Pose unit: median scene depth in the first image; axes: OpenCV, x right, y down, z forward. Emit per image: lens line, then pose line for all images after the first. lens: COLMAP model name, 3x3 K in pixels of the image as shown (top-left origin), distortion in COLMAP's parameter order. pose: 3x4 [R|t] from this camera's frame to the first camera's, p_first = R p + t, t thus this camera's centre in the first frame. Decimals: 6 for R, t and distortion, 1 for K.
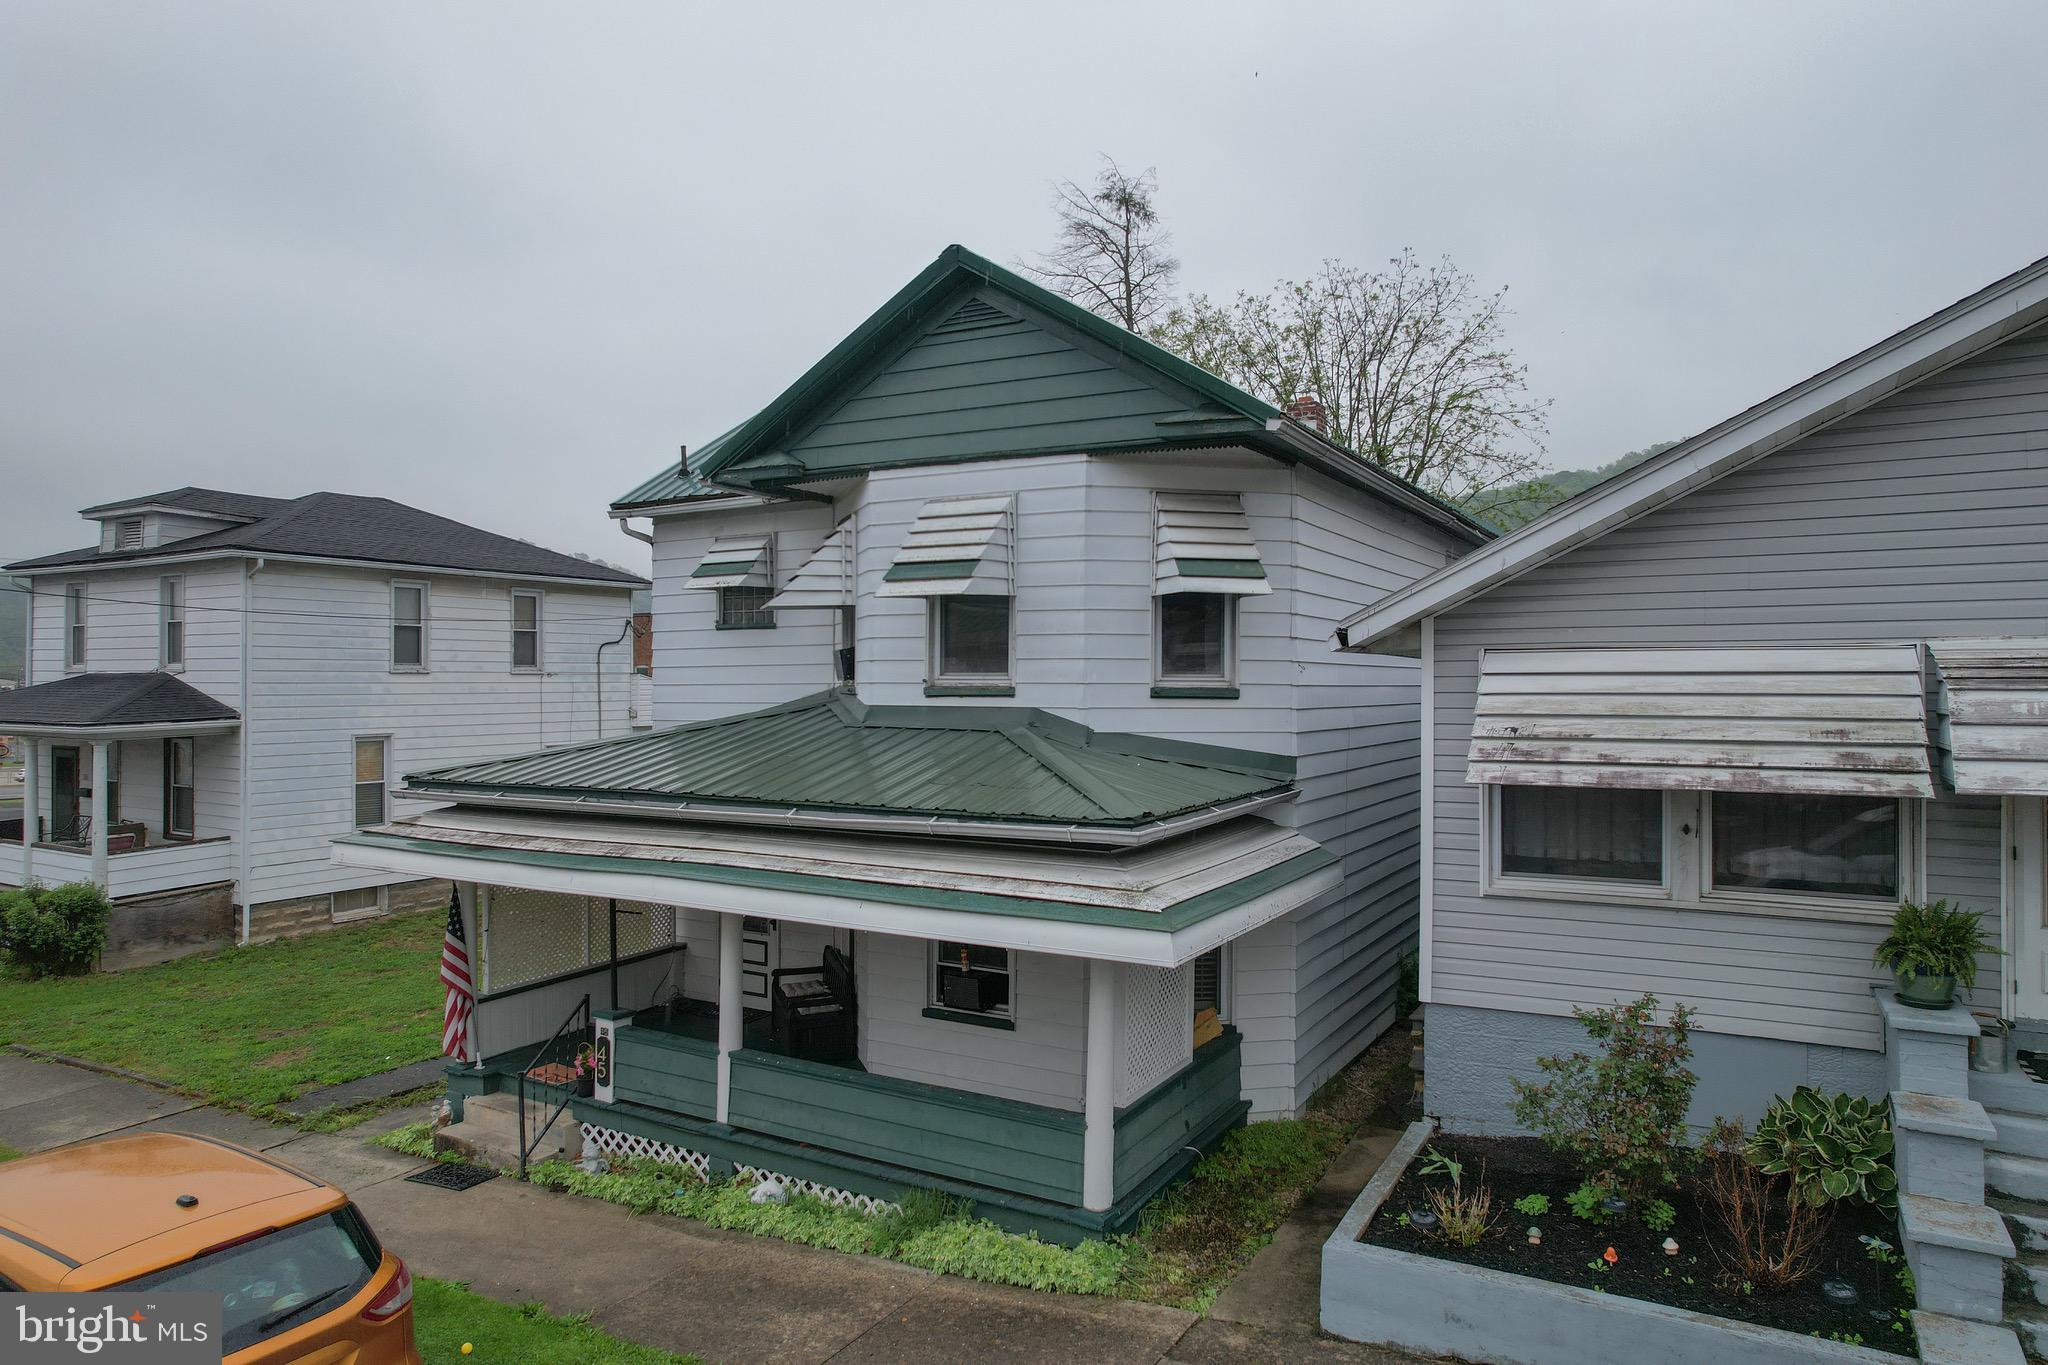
lens RADIAL K [[1302.5, 0, 1030.4], [0, 1302.5, 680.5], [0, 0, 1]] dist [-0.039718, 0.013436]
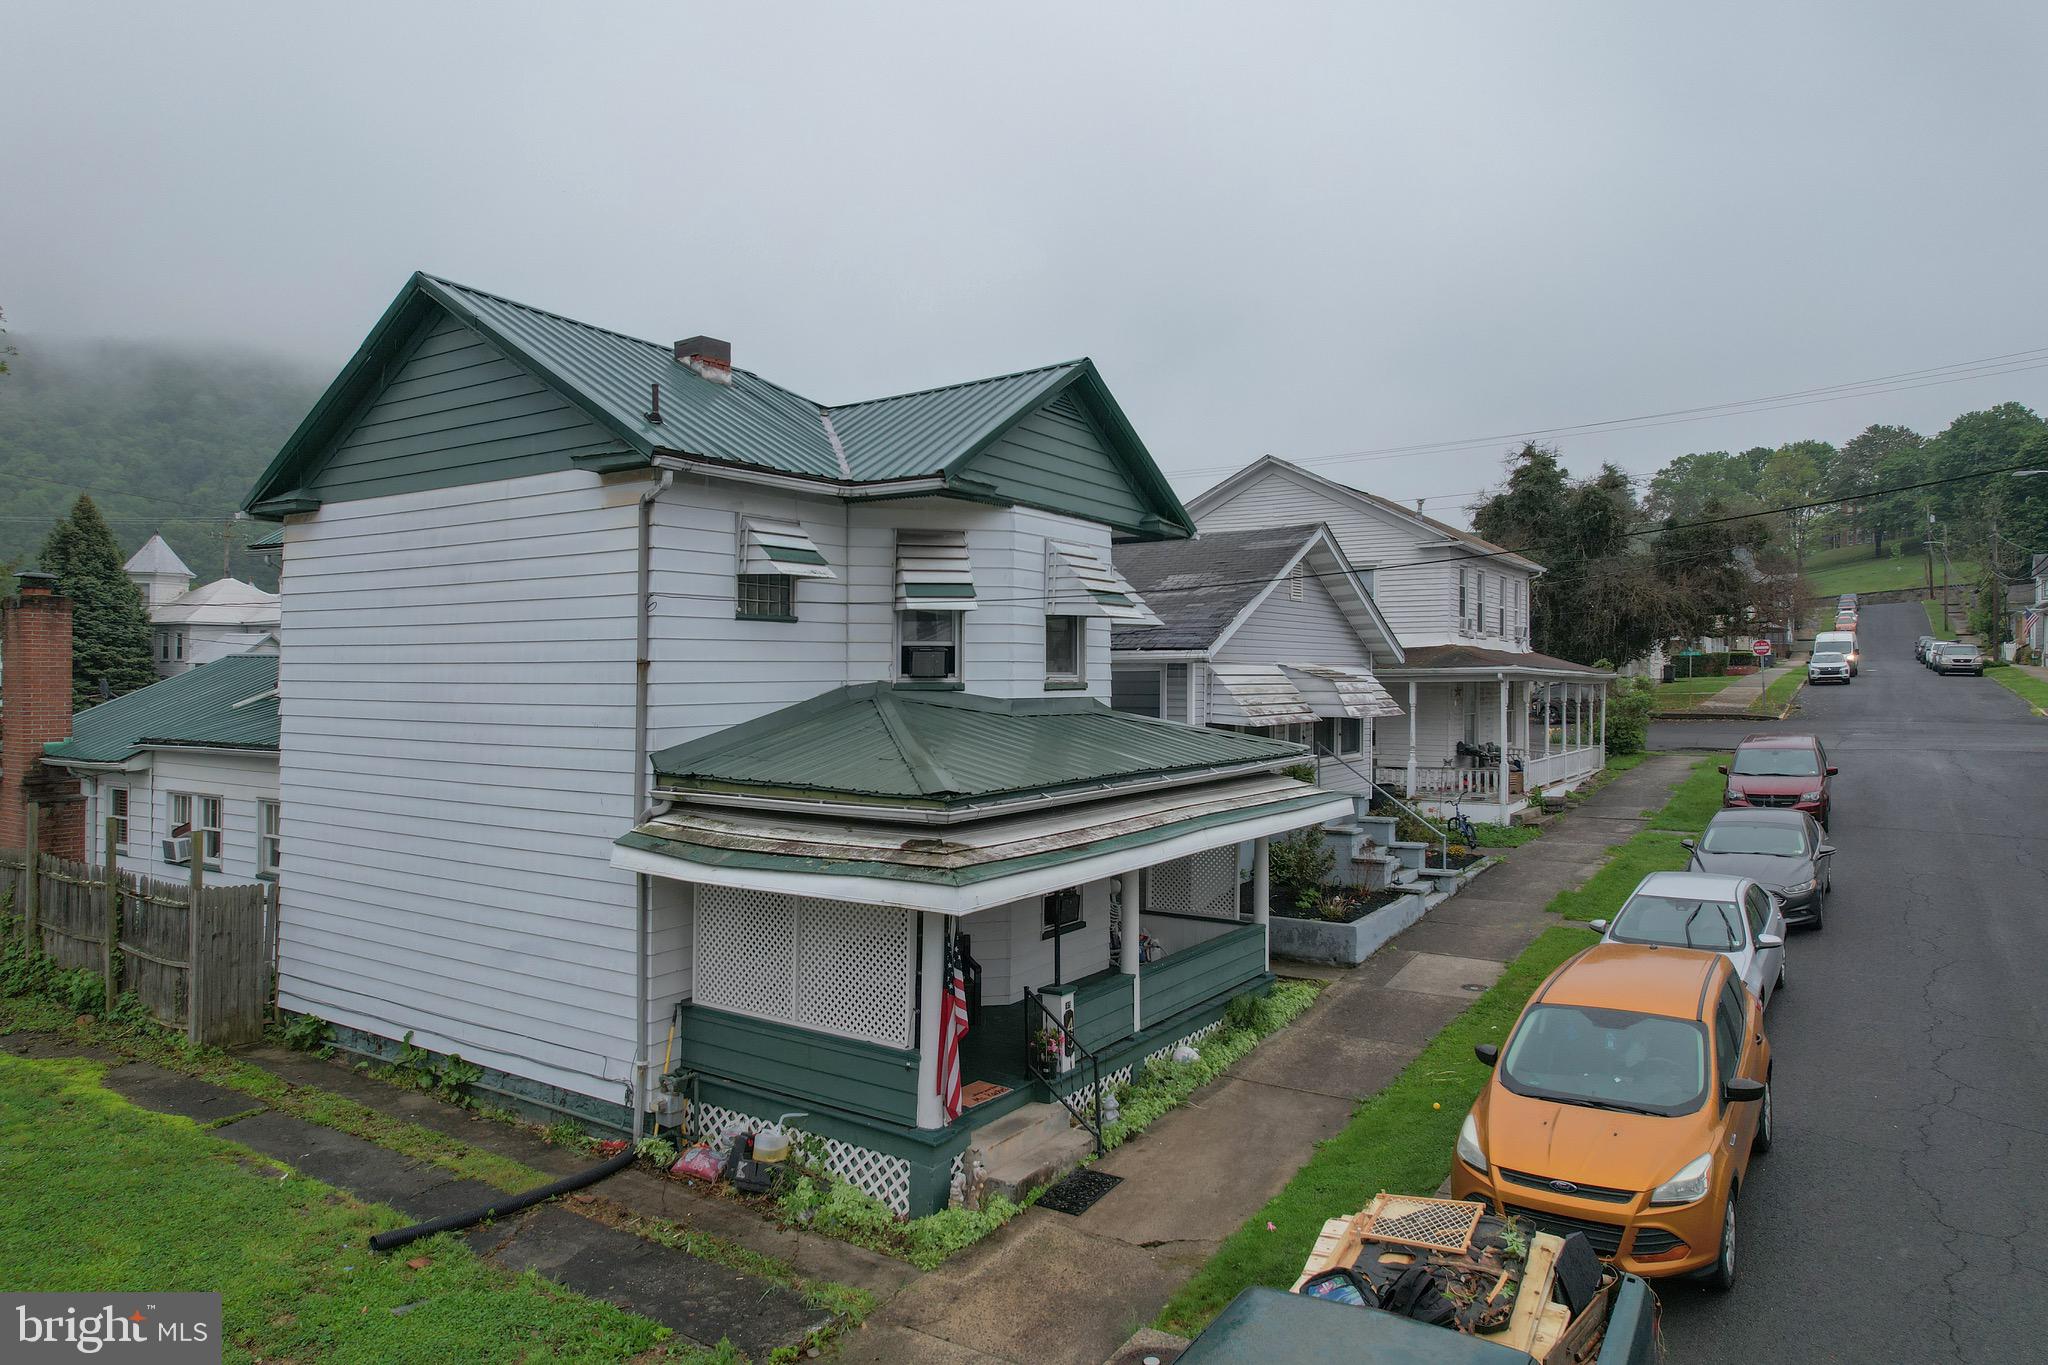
lens RADIAL K [[1302.5, 0, 1030.0], [0, 1302.5, 679.8], [0, 0, 1]] dist [-0.039718, 0.013436]
pose [[0.065033, -0.020888, 0.997664, -1.370863], [-0.016805, 0.999616, 0.022025, -0.026741], [-0.997742, -0.018198, 0.064657, 0.936499]]
